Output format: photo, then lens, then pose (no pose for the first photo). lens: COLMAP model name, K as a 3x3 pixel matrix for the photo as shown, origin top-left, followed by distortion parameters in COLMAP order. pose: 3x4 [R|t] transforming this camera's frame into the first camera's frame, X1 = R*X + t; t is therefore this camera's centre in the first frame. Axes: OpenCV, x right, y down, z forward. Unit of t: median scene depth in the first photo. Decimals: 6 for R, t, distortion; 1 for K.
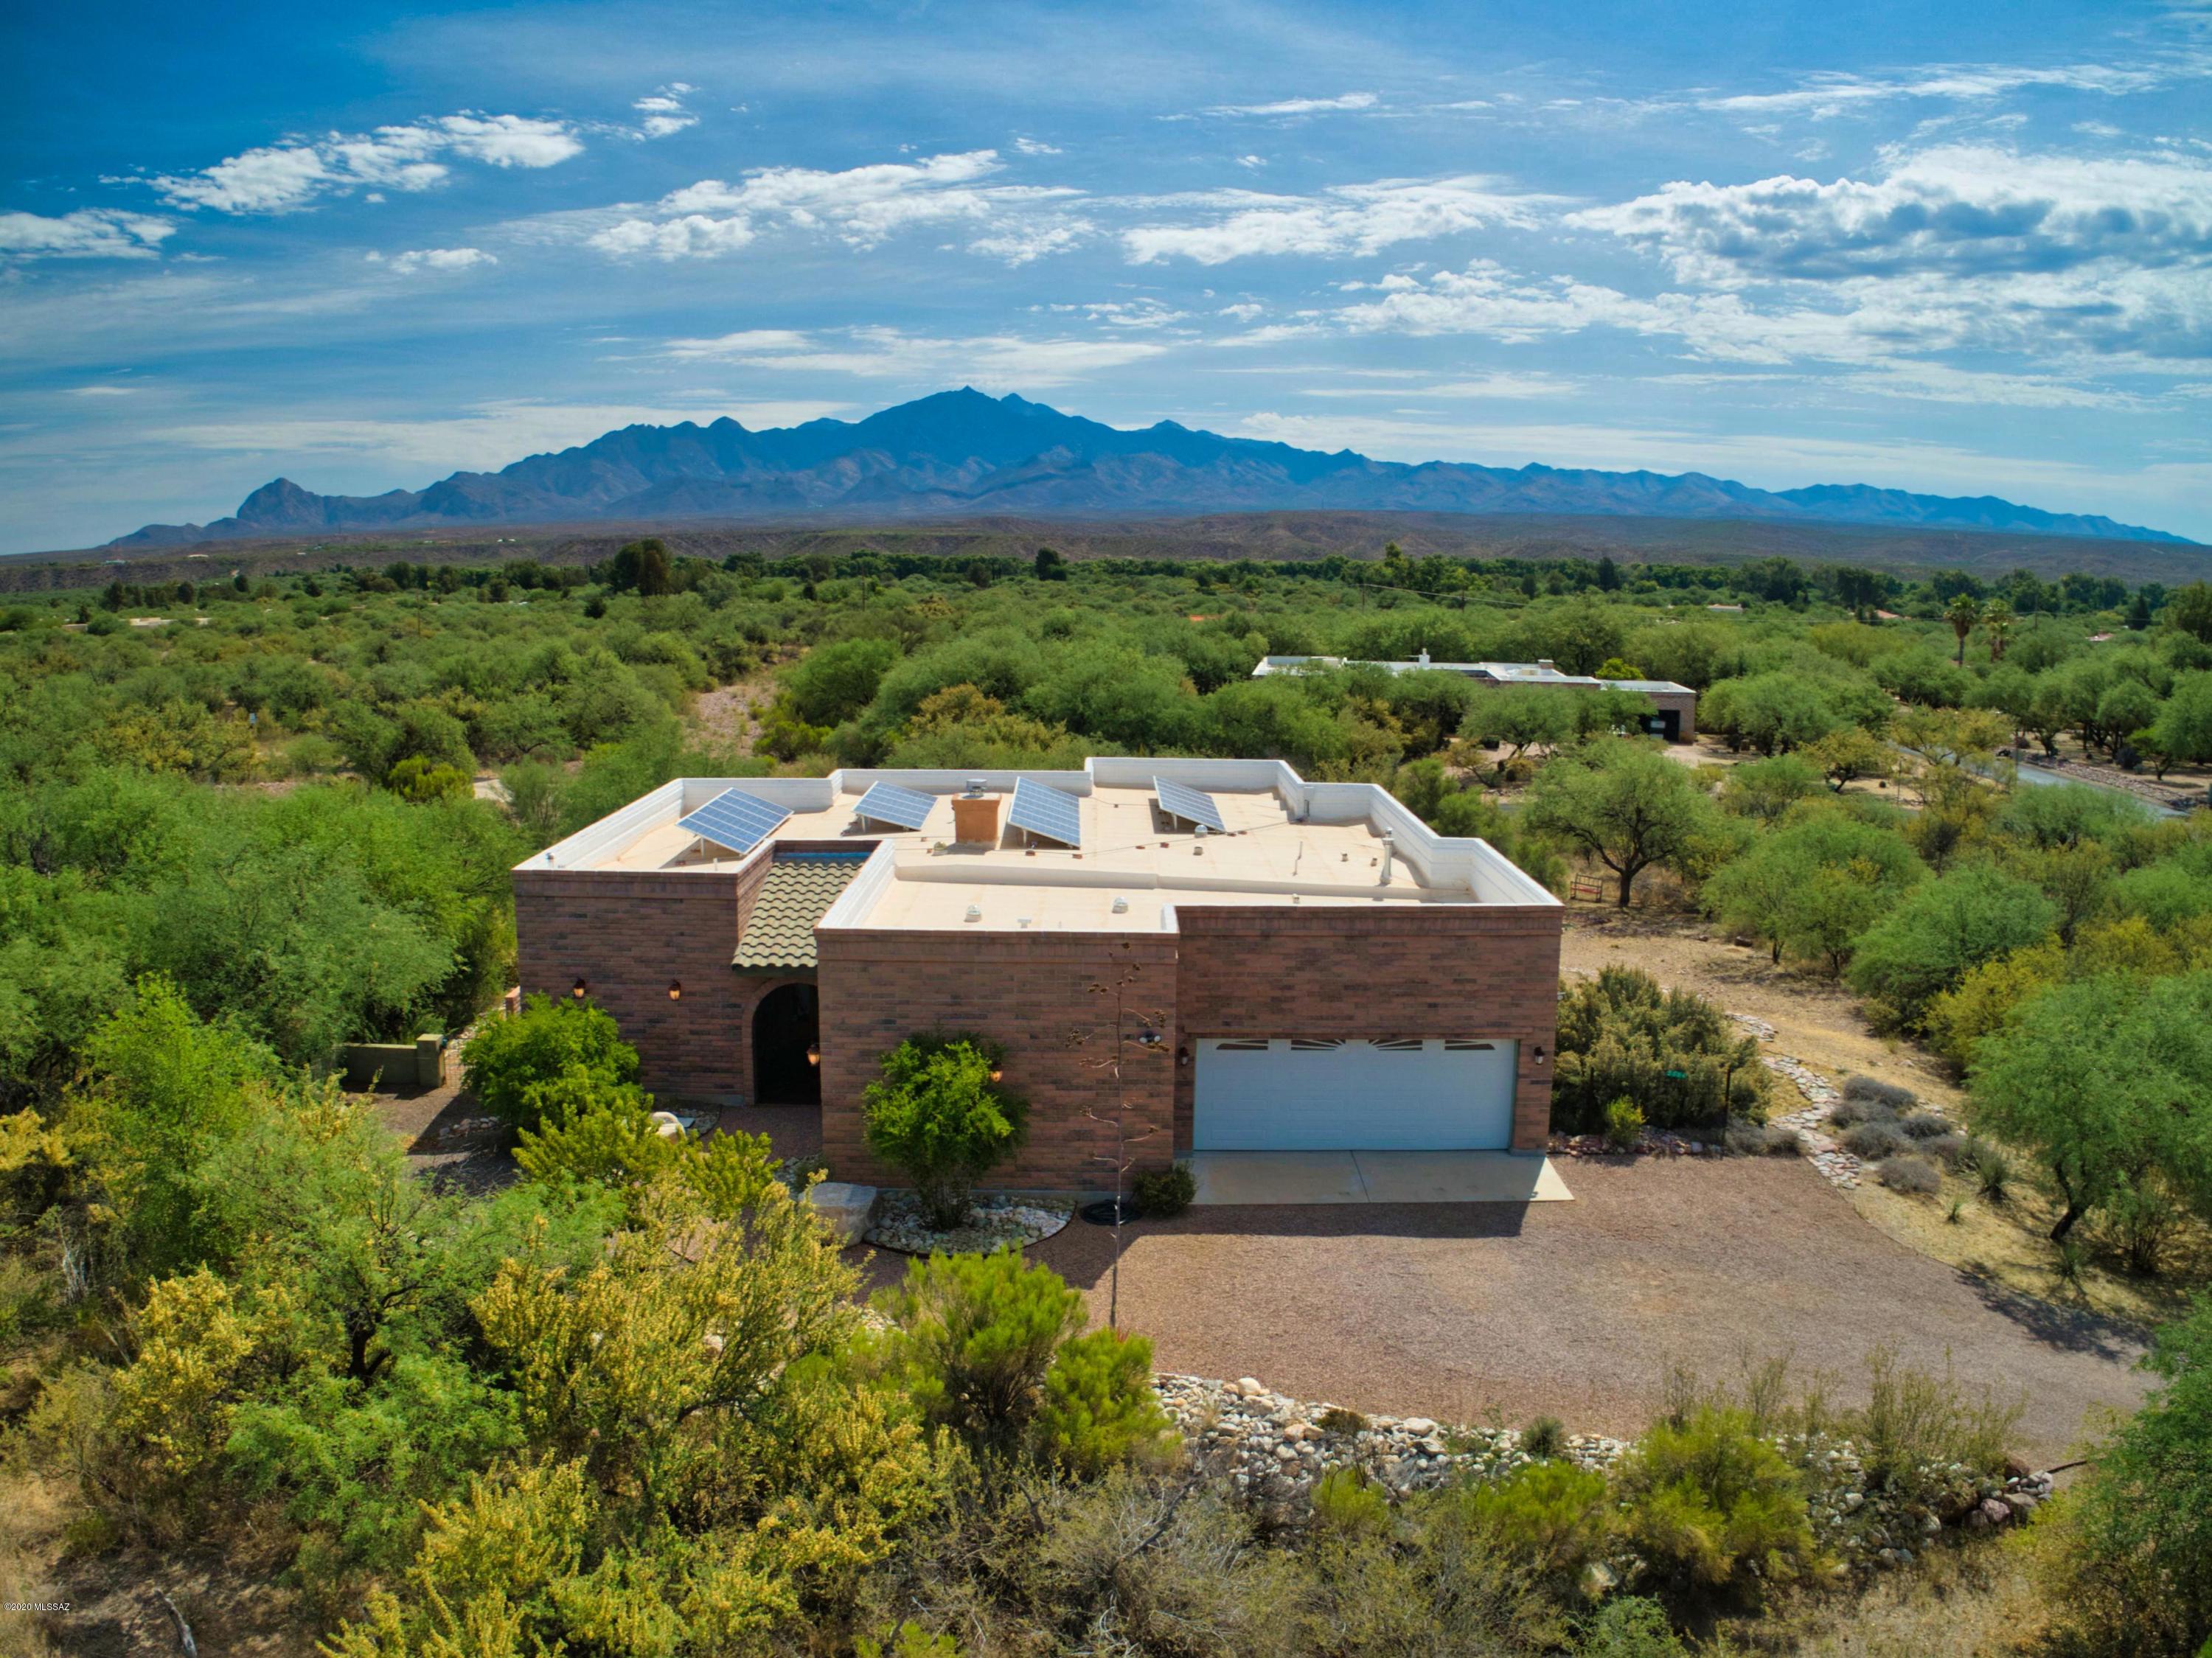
lens RADIAL K [[1568.2, 0, 1106.0], [0, 1568.2, 829.0], [0, 0, 1]] dist [-0.028442, 0.002811]
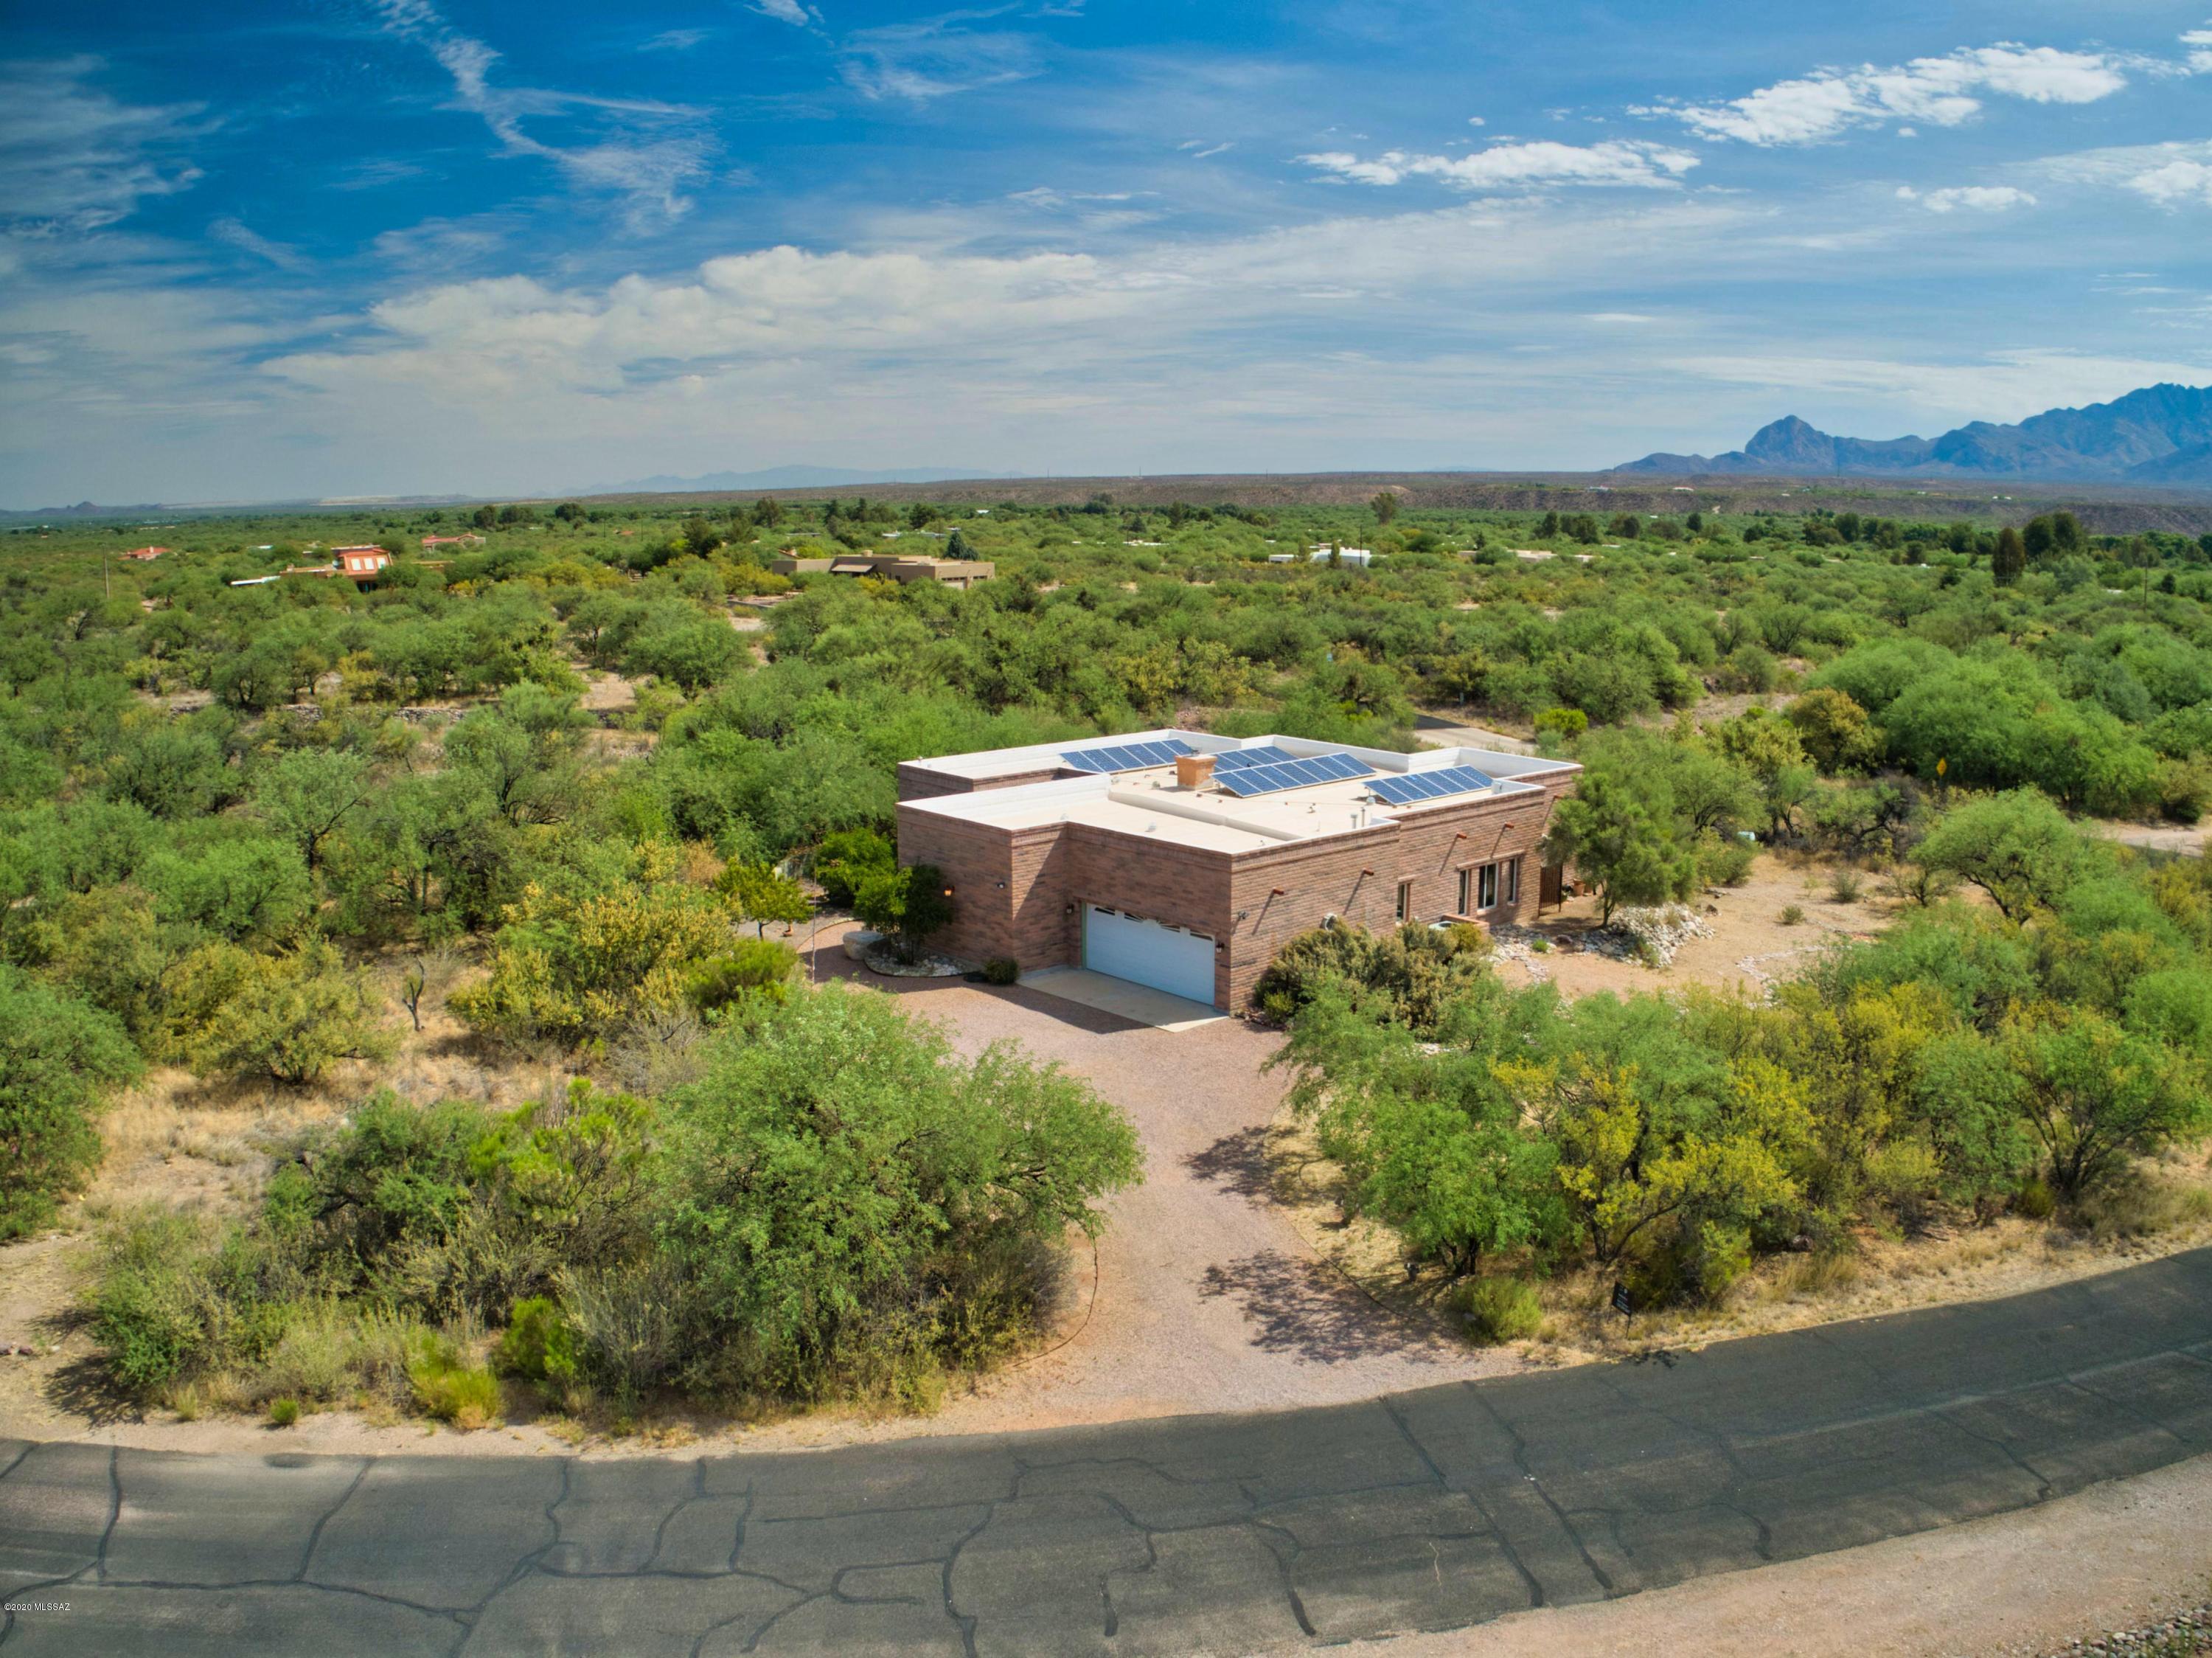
lens RADIAL K [[1568.5, 0, 1106.0], [0, 1568.5, 829.0], [0, 0, 1]] dist [-0.028442, 0.002811]
pose [[0.927533, 0.140542, -0.346310, -0.541078], [-0.142637, 0.989582, 0.019571, 0.071012], [0.345453, 0.031244, 0.937916, -0.054316]]
